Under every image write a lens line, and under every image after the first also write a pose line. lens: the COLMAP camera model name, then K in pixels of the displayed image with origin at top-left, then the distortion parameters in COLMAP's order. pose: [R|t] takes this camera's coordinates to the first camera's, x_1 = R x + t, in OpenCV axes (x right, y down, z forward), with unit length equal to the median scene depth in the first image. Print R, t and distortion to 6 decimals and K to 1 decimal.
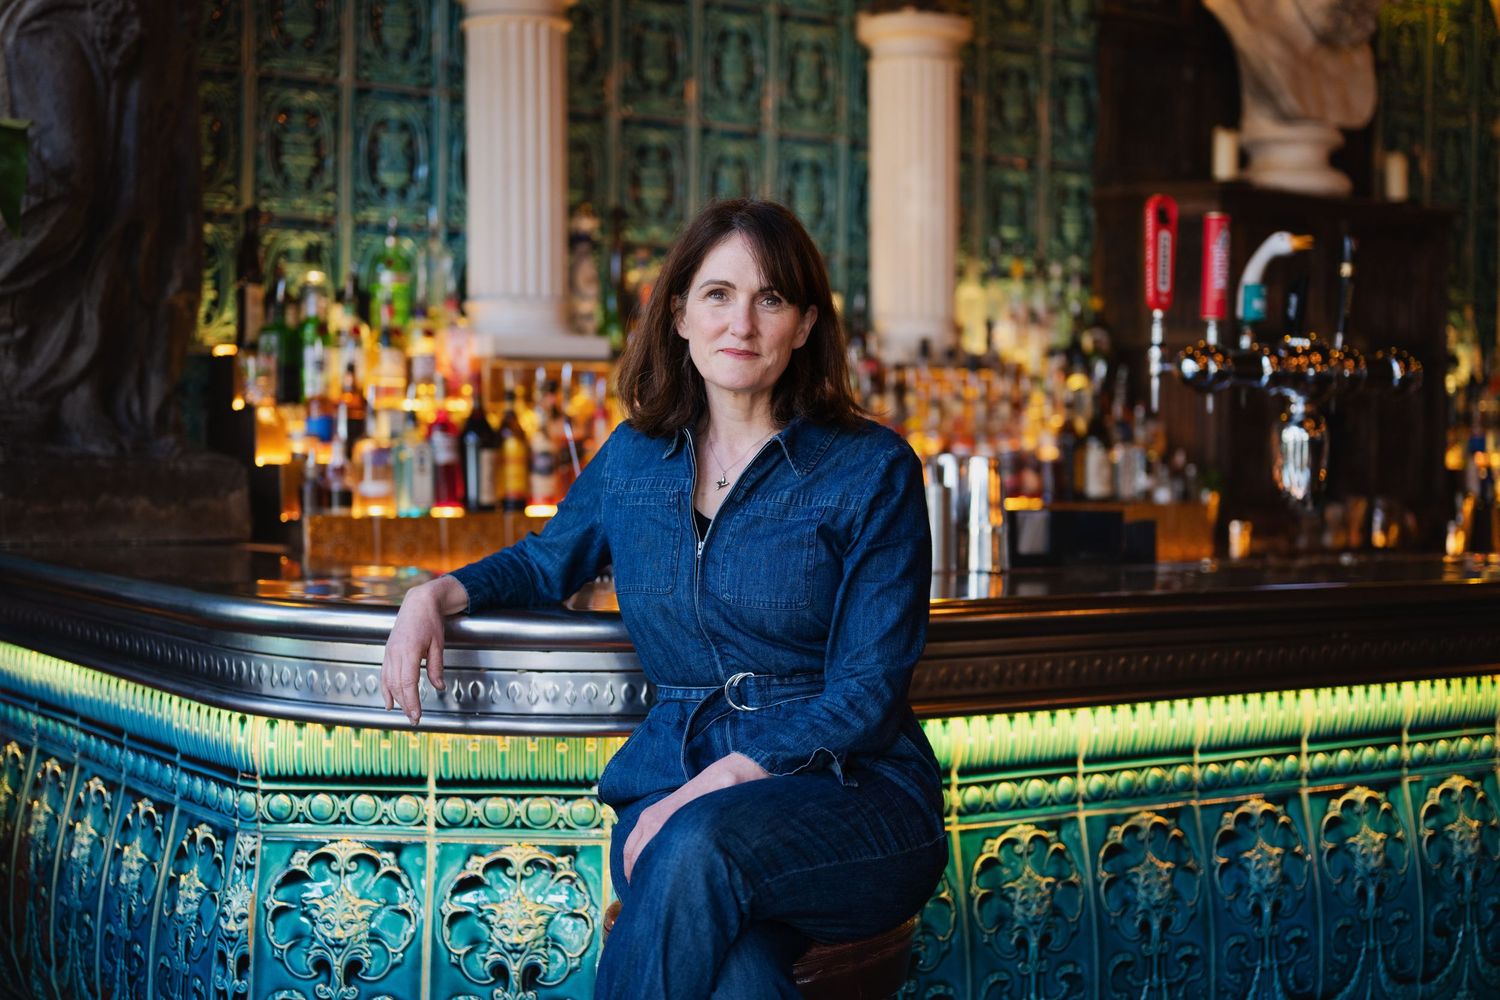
lens RADIAL K [[2388.0, 0, 751.2], [0, 2388.0, 578.1], [0, 0, 1]] dist [0.023612, 0.016309]
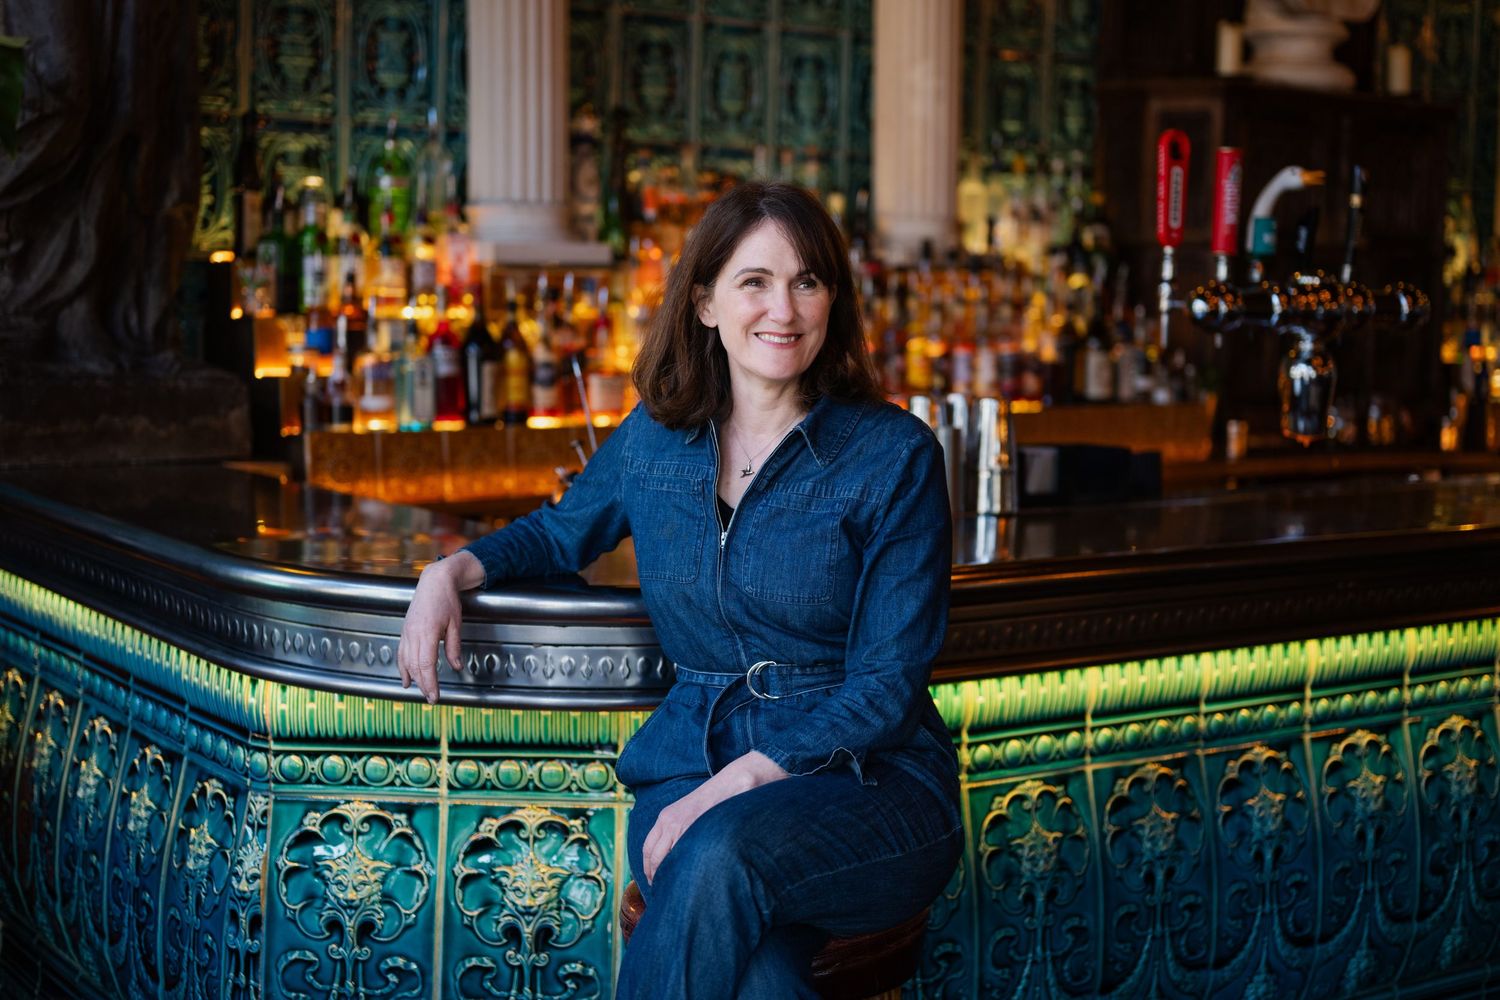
lens RADIAL K [[2390.0, 0, 780.7], [0, 2390.0, 497.9], [0, 0, 1]] dist [0.035865, -0.064276]
pose [[0.999681, 0.007391, 0.024137, -0.016618], [-0.008709, 0.998451, 0.054952, -0.068317], [-0.023693, -0.055144, 0.998197, 0.002663]]
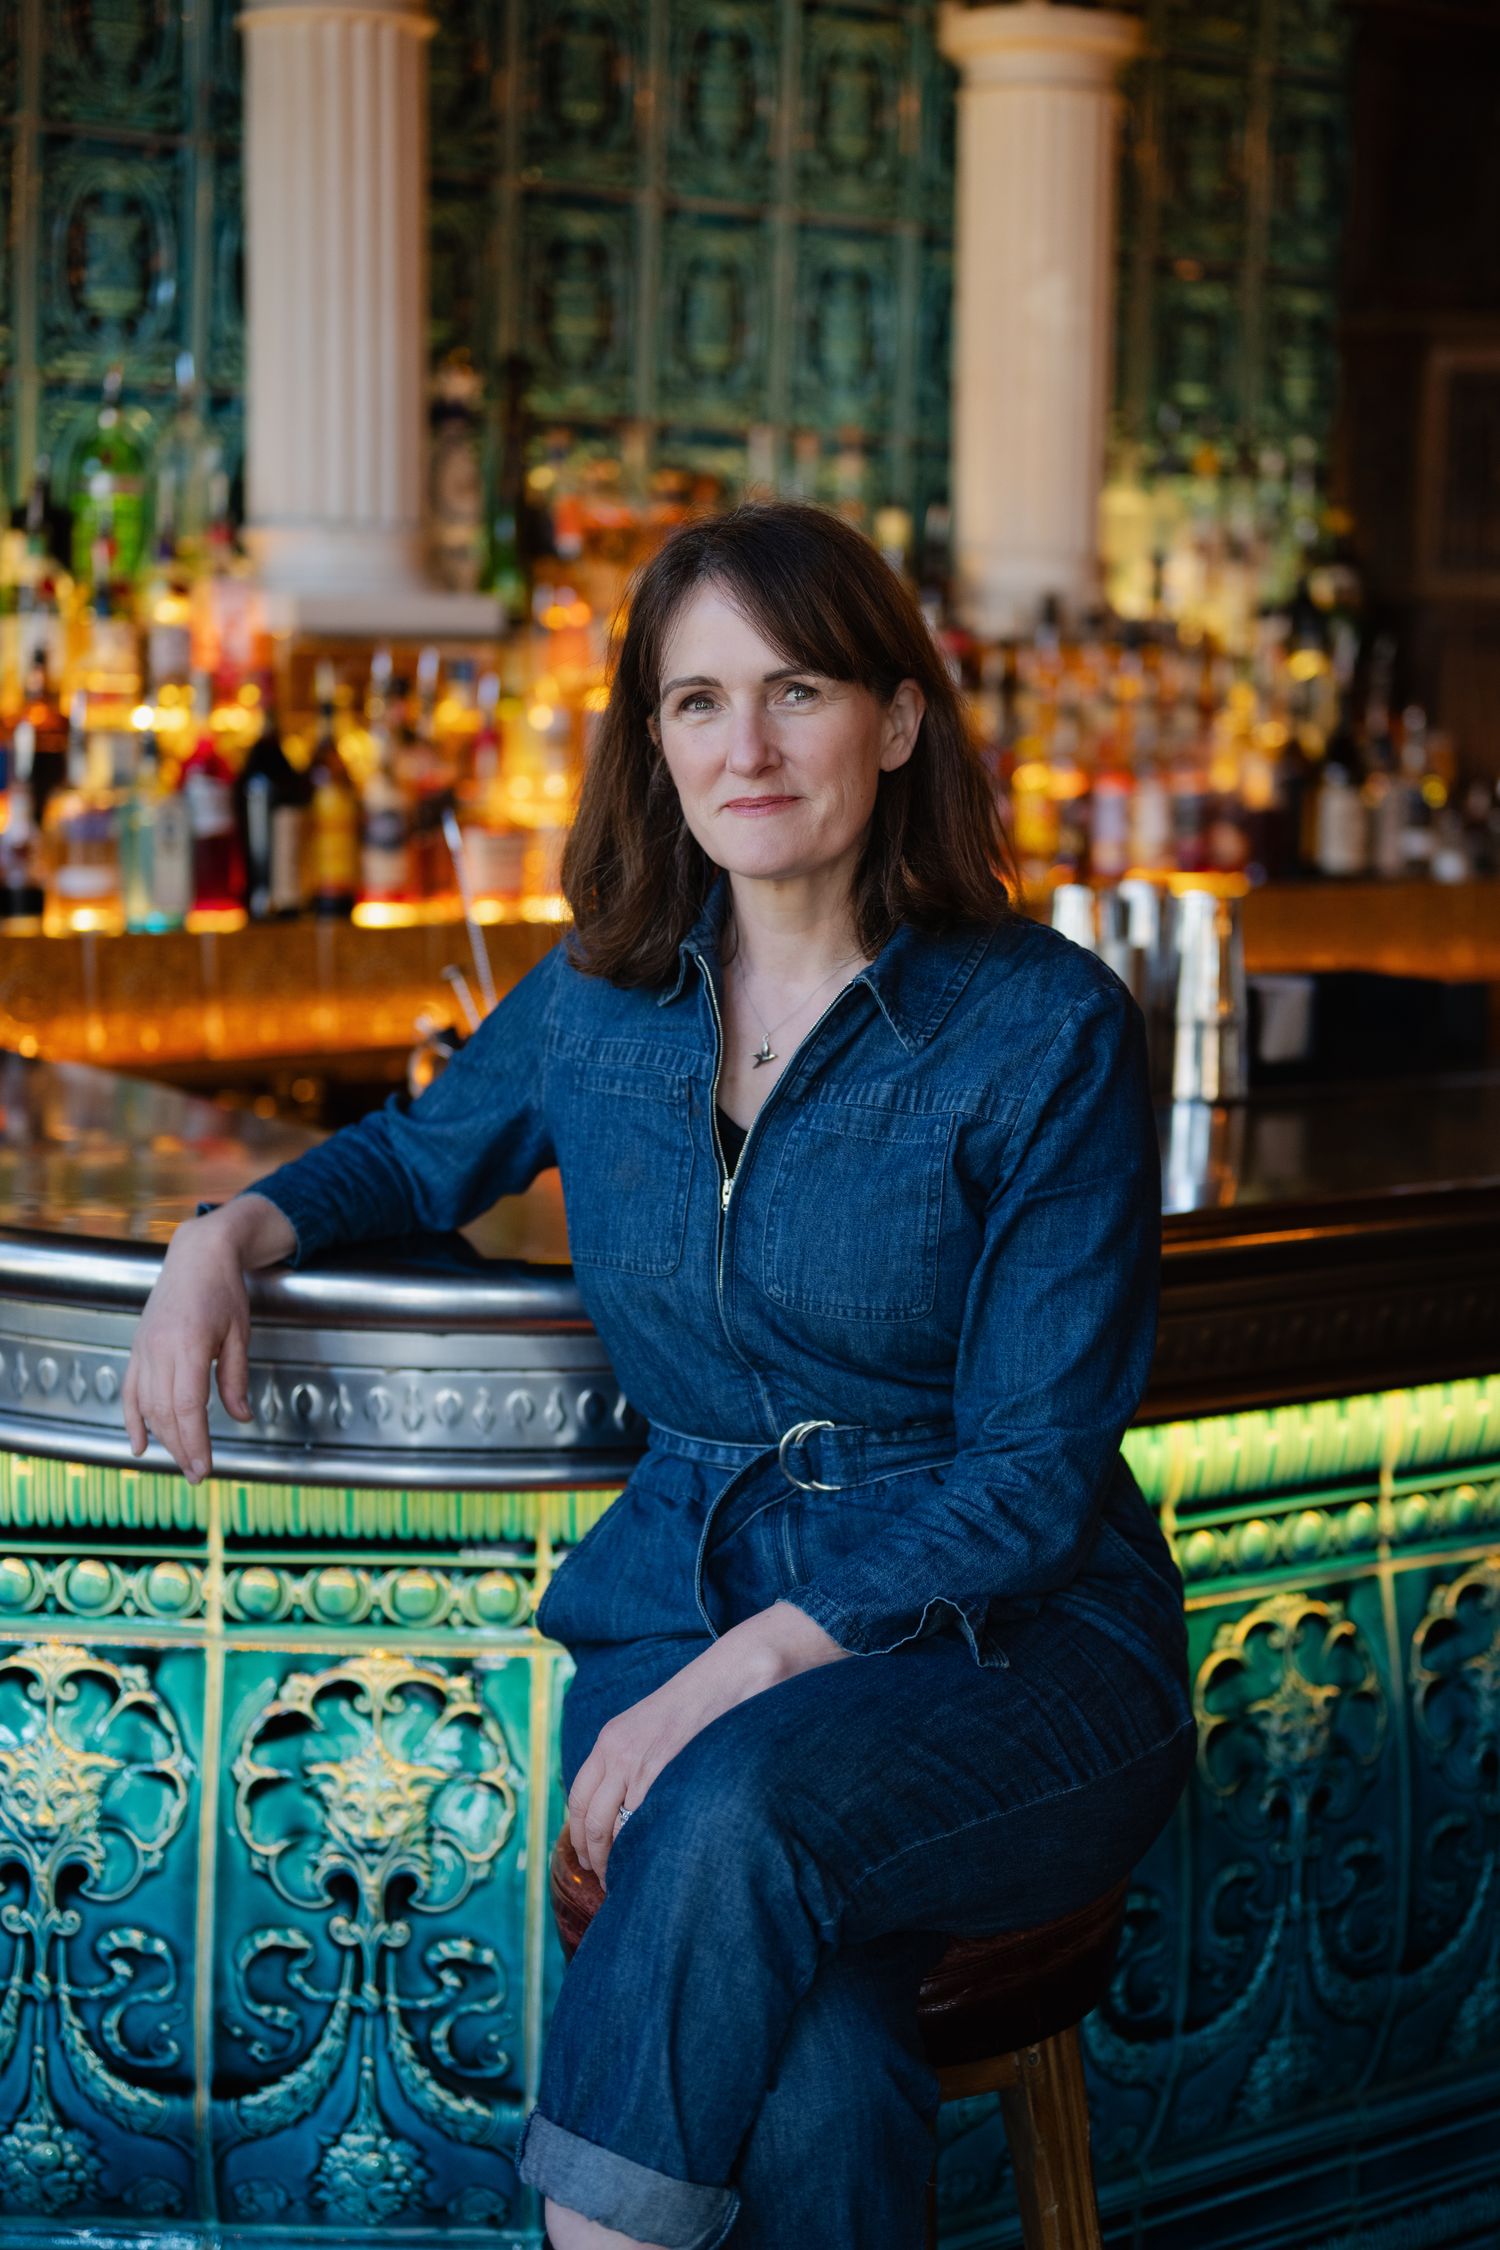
lens RADIAL K [[3747.8, 0, 819.7], [0, 3747.8, 1130.9], [0, 0, 1]] dist [0.016759, -0.020928]
pose [[0.998680, 0.010028, 0.050369, -0.037877], [-0.014838, 0.995266, 0.096049, -0.083498], [-0.049167, -0.096669, 0.994101, 0.146957]]
